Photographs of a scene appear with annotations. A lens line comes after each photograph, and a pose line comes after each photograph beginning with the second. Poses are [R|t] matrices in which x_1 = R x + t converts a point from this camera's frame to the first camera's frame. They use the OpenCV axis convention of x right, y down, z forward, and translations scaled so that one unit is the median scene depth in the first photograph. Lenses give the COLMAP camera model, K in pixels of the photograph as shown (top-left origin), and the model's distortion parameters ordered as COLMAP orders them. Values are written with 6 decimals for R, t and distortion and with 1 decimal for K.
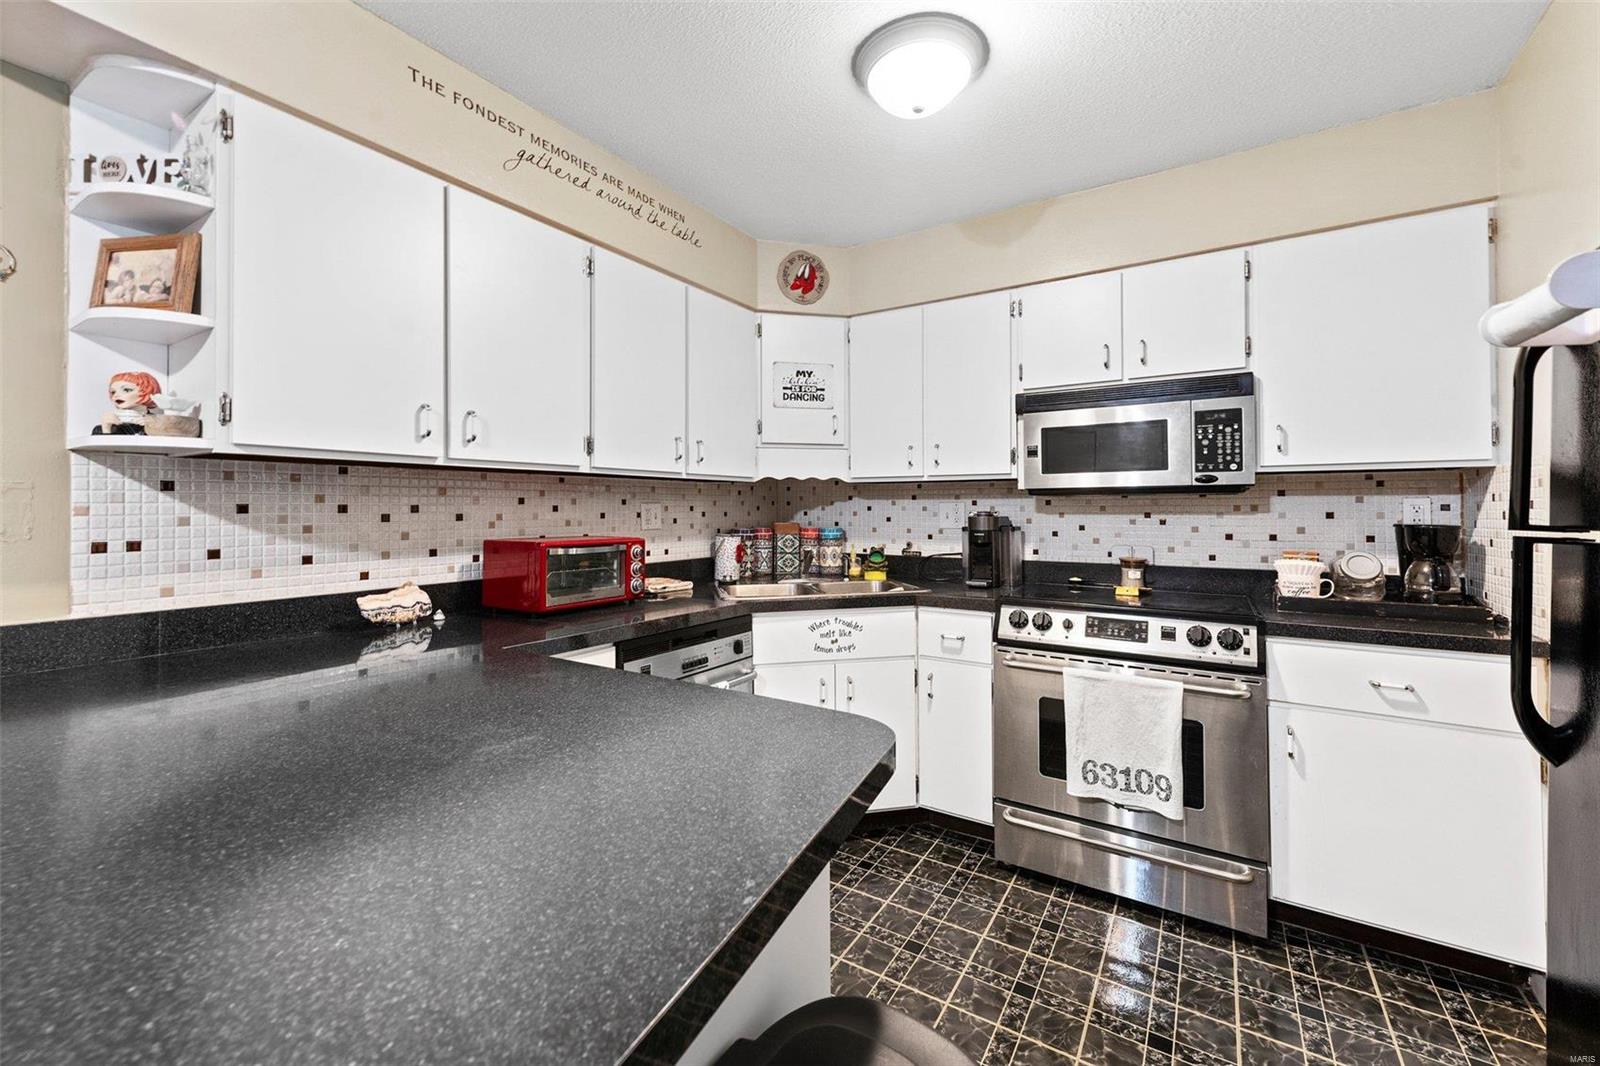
lens RADIAL K [[641.1, 0, 814.8], [0, 641.1, 518.9], [0, 0, 1]] dist [0.017823, -0.004135]
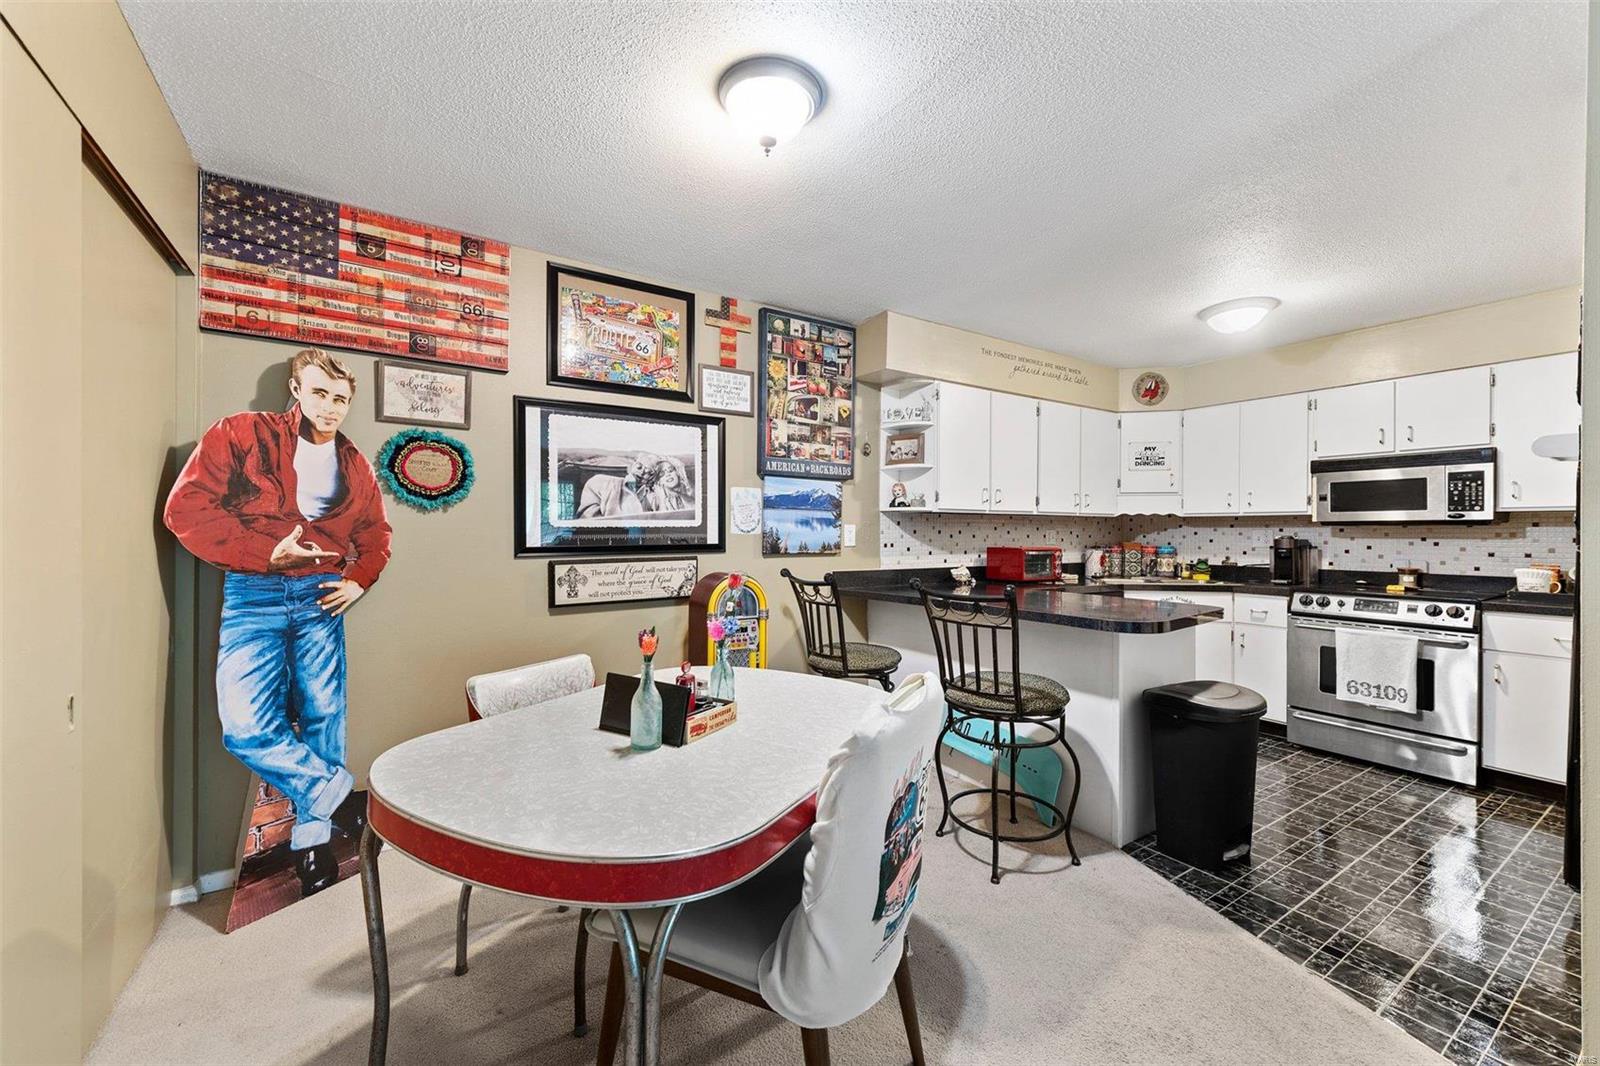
lens RADIAL K [[641.1, 0, 804.8], [0, 641.1, 536.8], [0, 0, 1]] dist [0.017823, -0.004135]
pose [[0.907662, 0.009094, -0.419604, -0.164159], [-0.012931, 0.999897, -0.006301, 0.018712], [0.419503, 0.011145, 0.907685, -1.091162]]
